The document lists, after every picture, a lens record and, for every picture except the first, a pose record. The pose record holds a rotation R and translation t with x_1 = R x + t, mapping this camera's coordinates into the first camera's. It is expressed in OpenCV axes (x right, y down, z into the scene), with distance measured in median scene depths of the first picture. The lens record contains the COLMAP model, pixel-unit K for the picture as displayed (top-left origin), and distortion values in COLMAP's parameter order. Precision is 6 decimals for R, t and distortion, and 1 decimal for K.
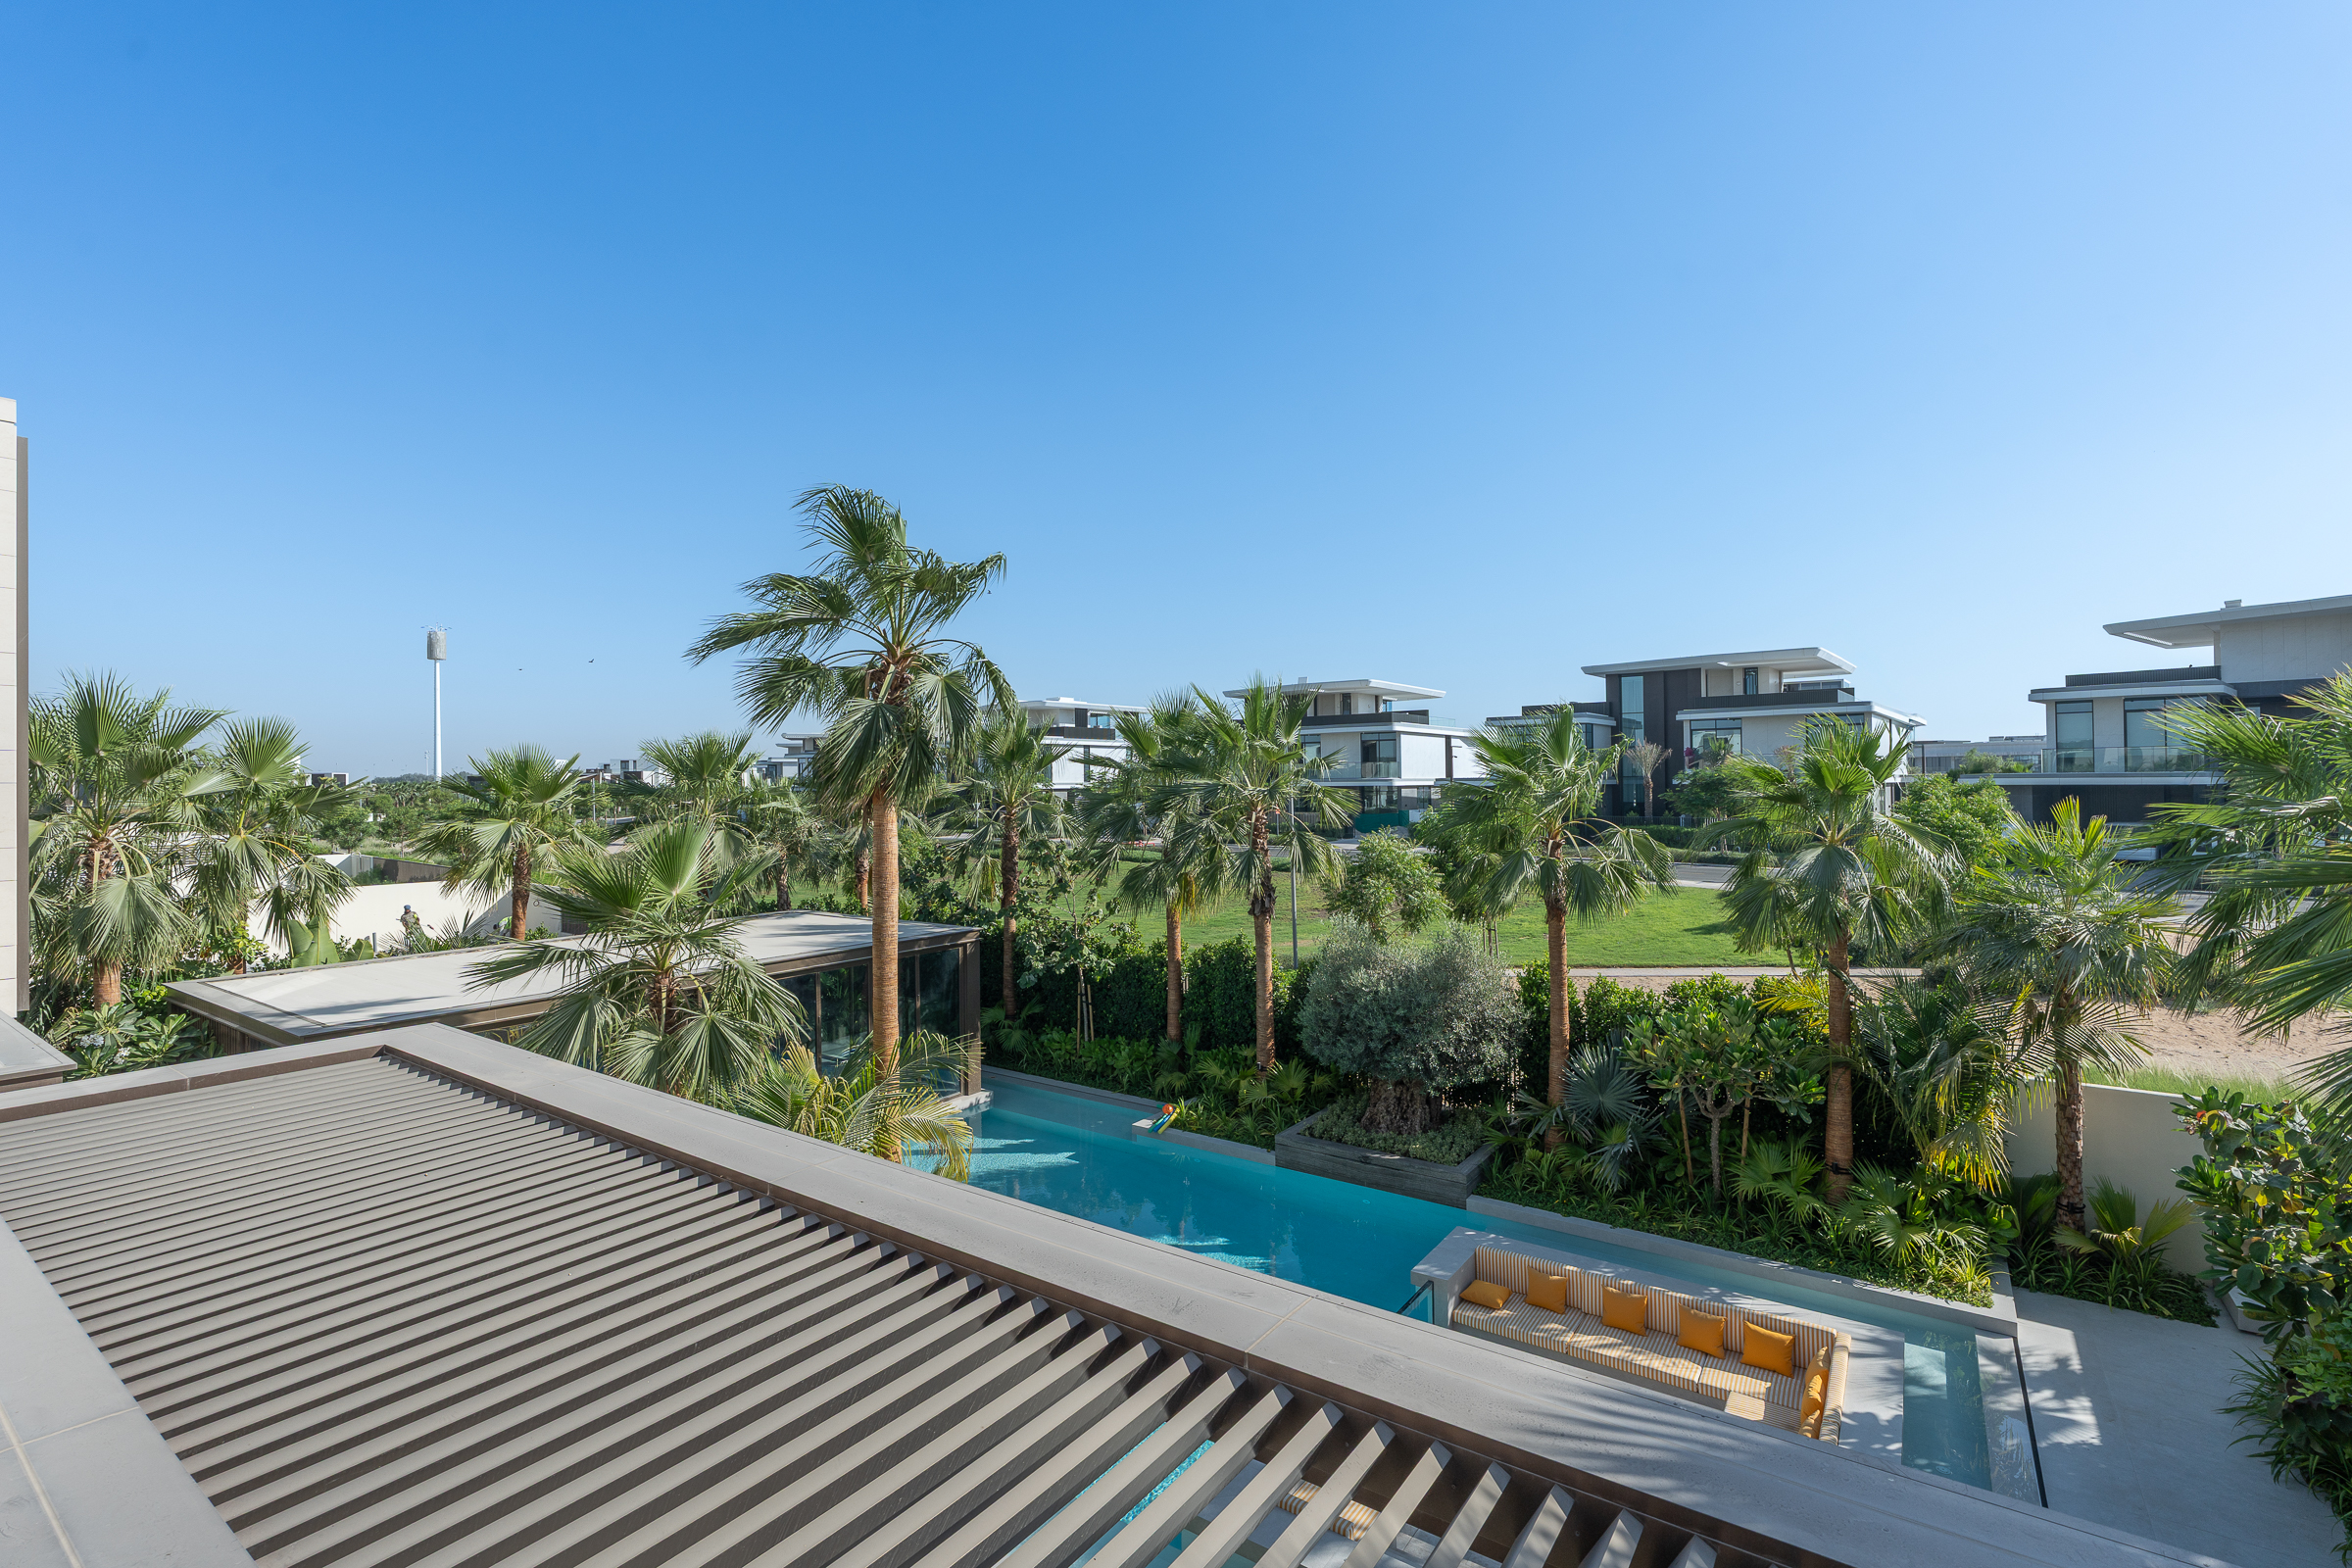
lens RADIAL K [[1060.9, 0, 1136.5], [0, 1060.9, 791.5], [0, 0, 1]] dist [-0.000386, -0.001137]
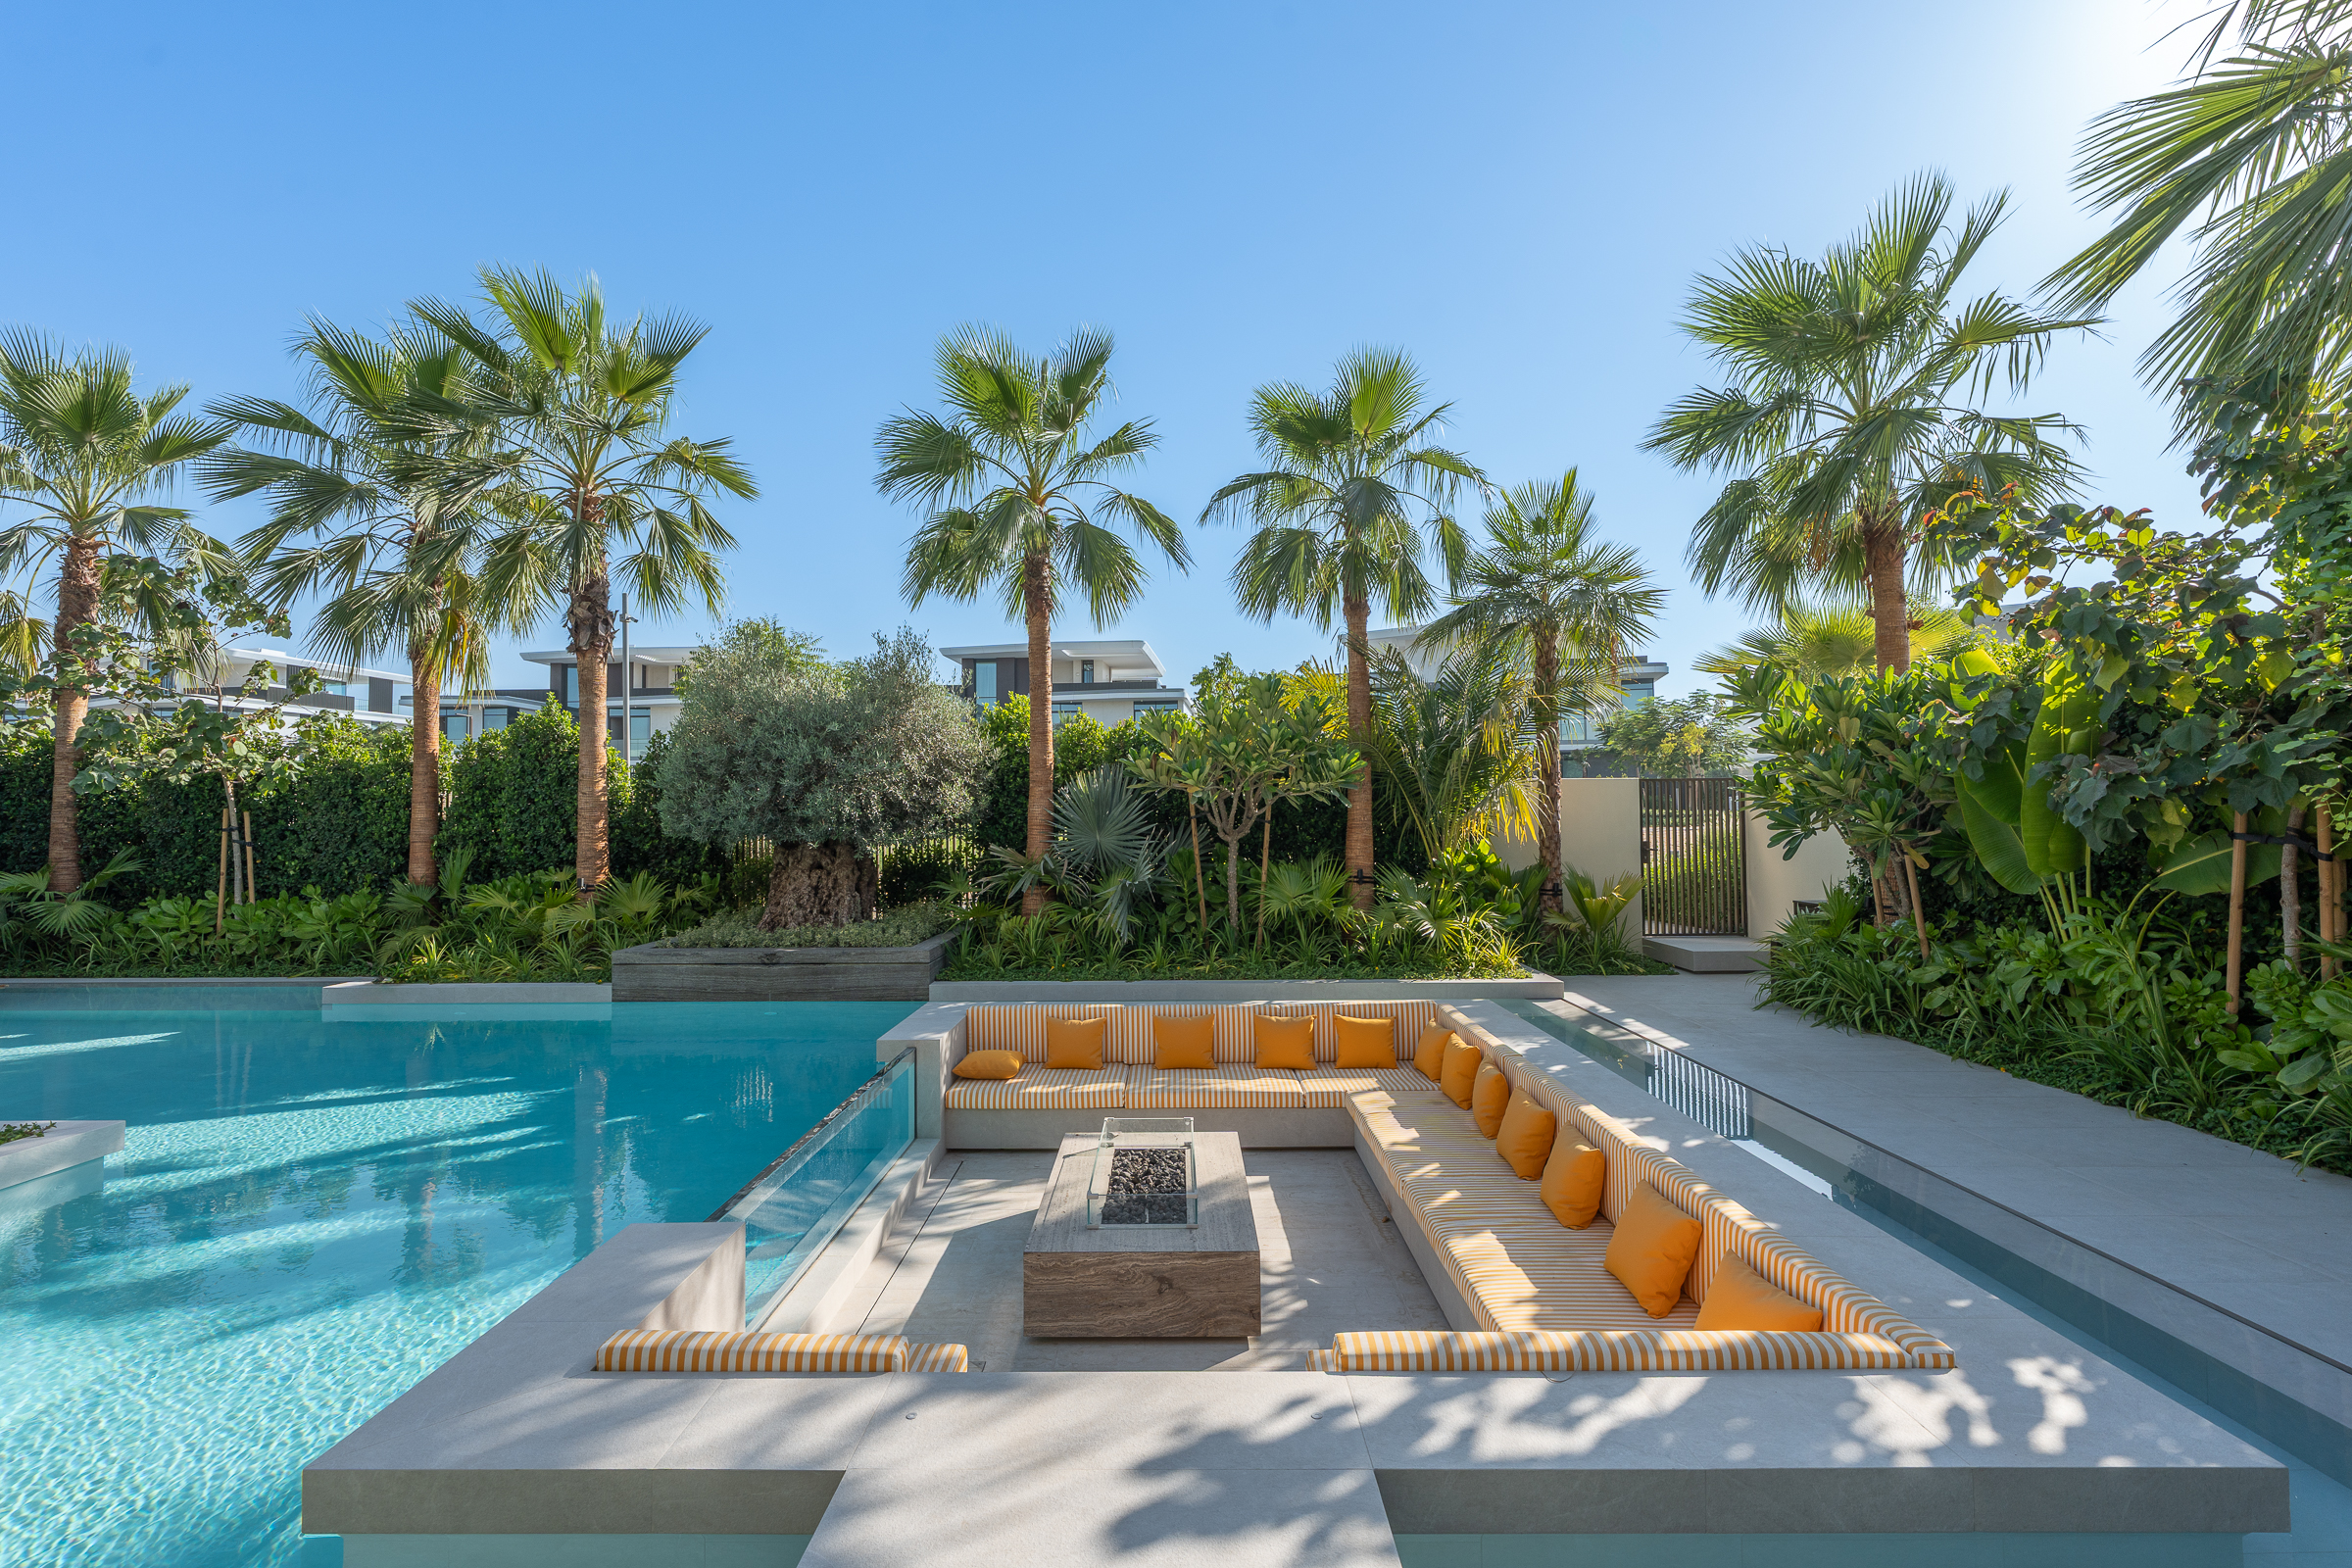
lens RADIAL K [[1060.9, 0, 1171.1], [0, 1060.9, 806.0], [0, 0, 1]] dist [-0.000386, -0.001137]
pose [[0.808196, 0.018318, 0.588629, 0.030515], [-0.011154, 0.999813, -0.015799, 0.249320], [-0.588808, 0.006204, 0.808249, 0.320611]]
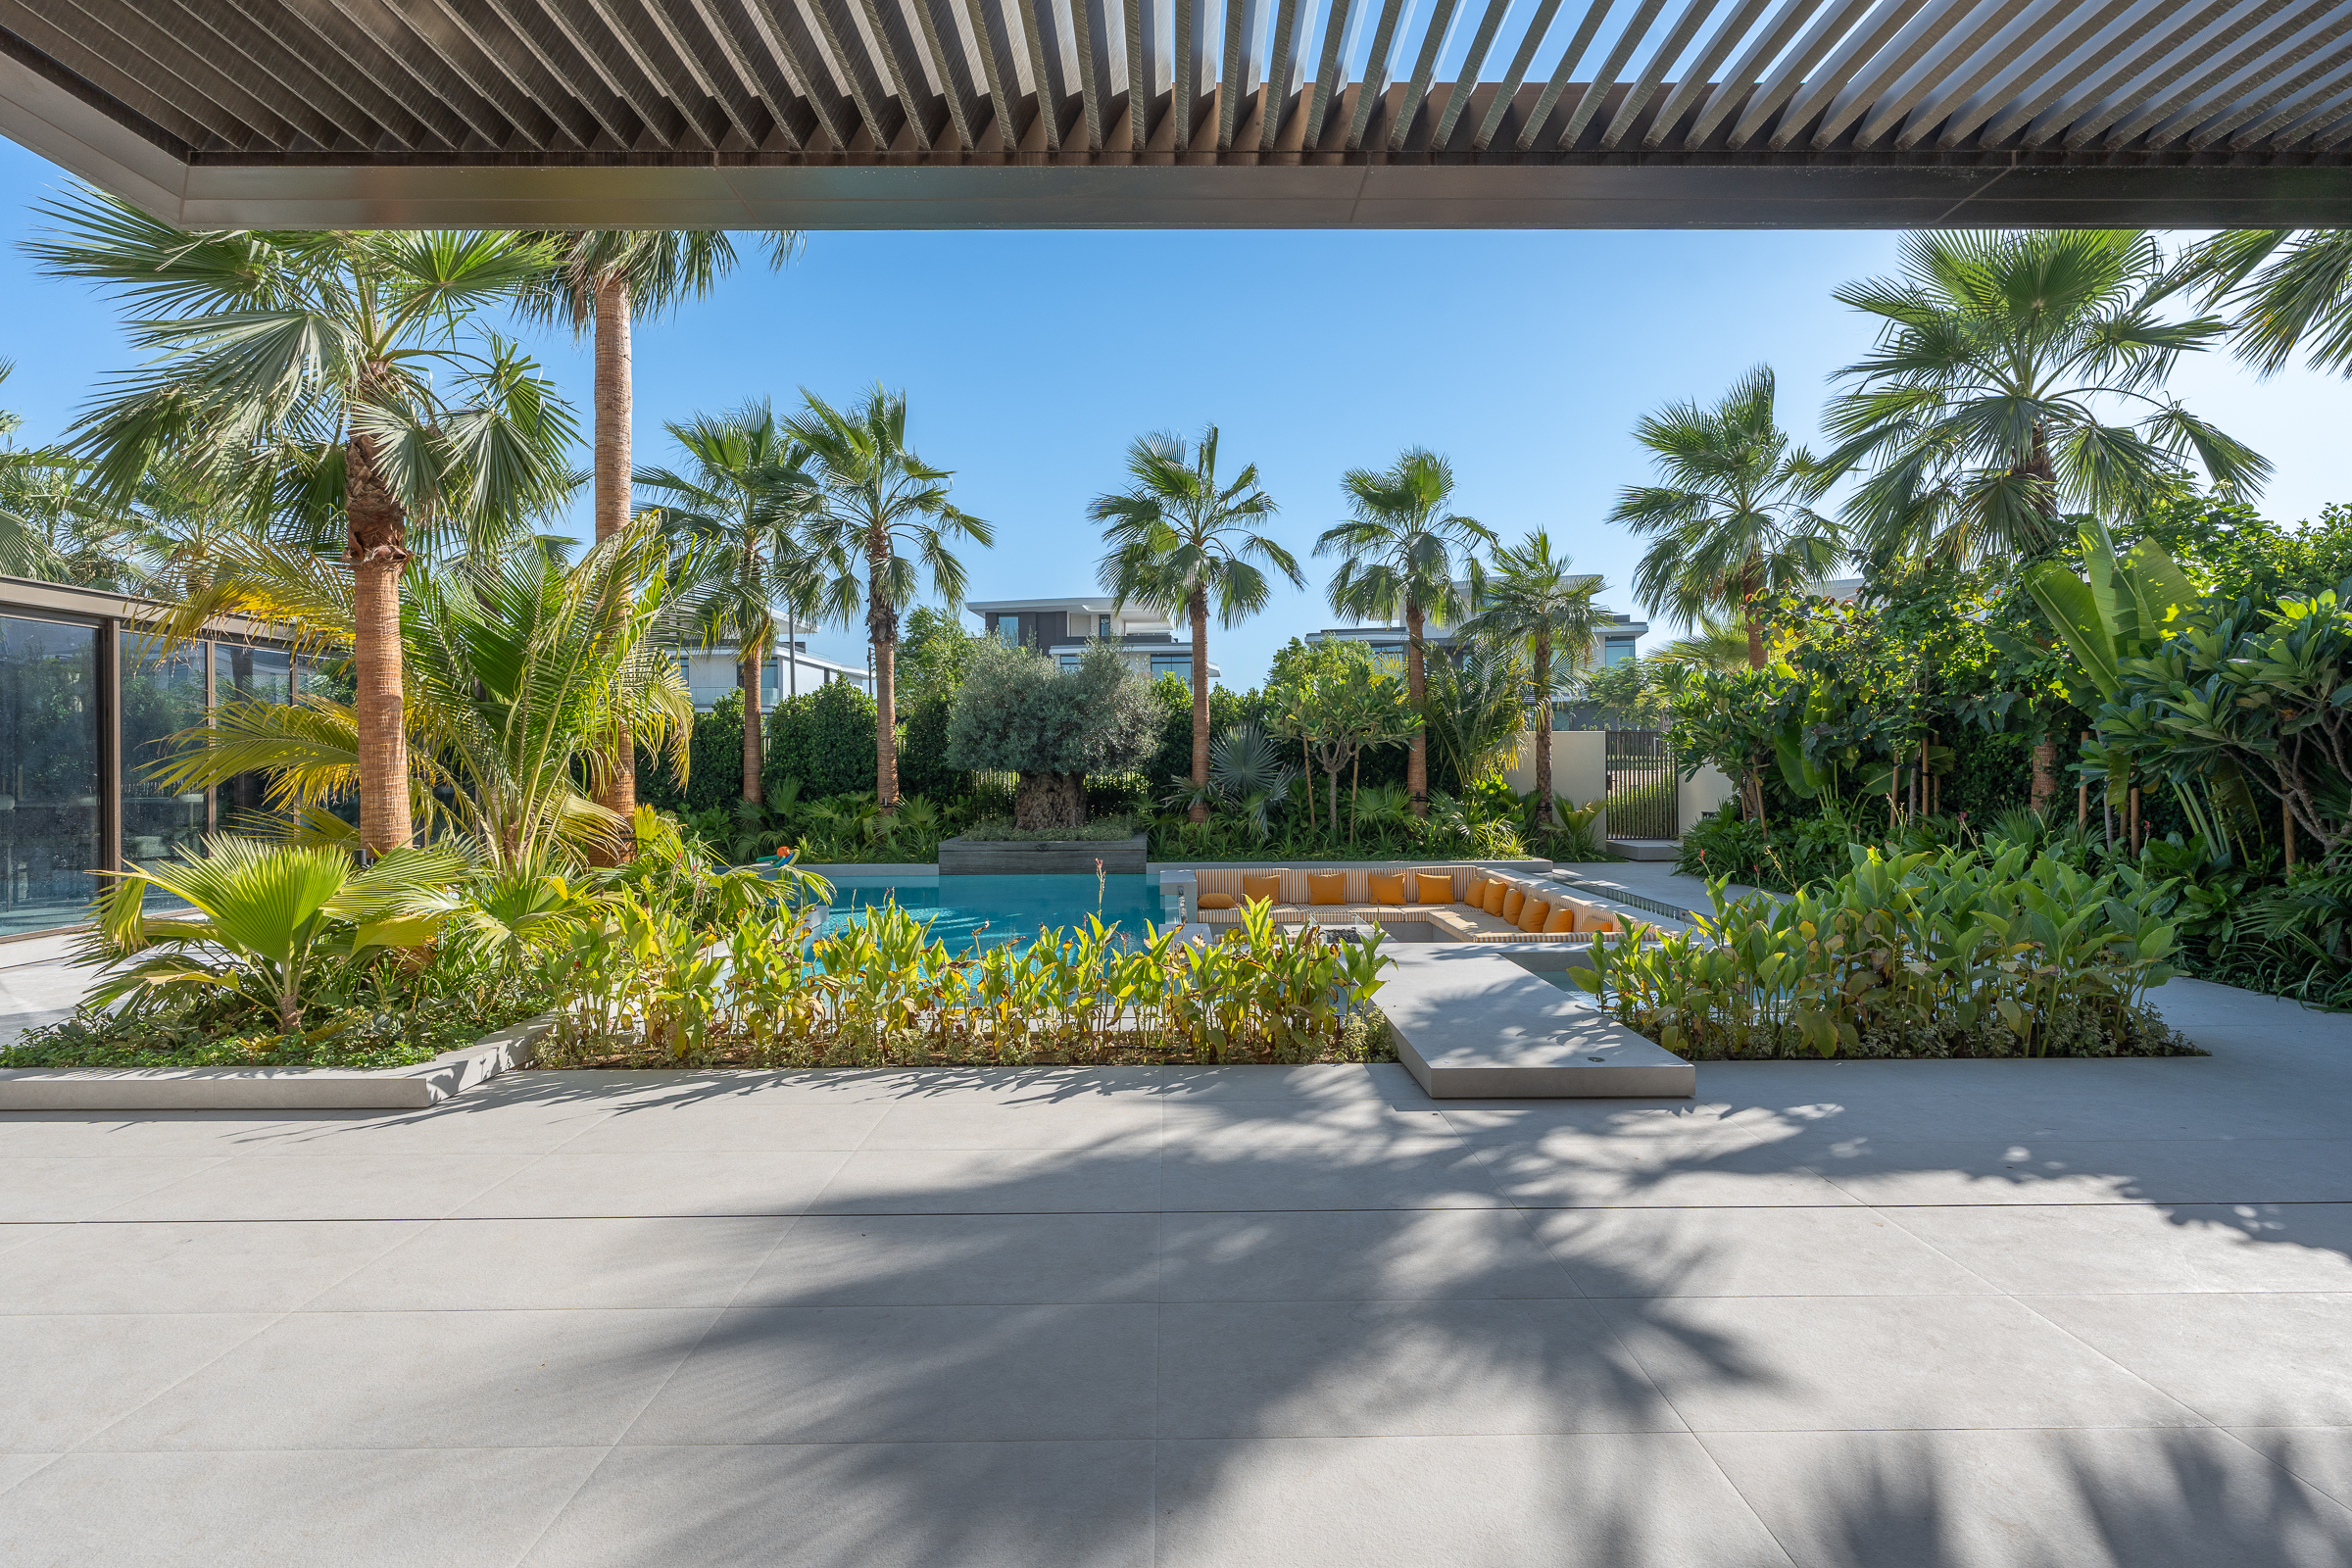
lens RADIAL K [[1060.9, 0, 1168.3], [0, 1060.9, 759.6], [0, 0, 1]] dist [-0.000386, -0.001137]
pose [[0.803544, 0.016361, 0.595020, -0.270081], [-0.013416, 0.999866, -0.009375, 0.259303], [-0.595094, -0.000450, 0.803656, 0.122441]]
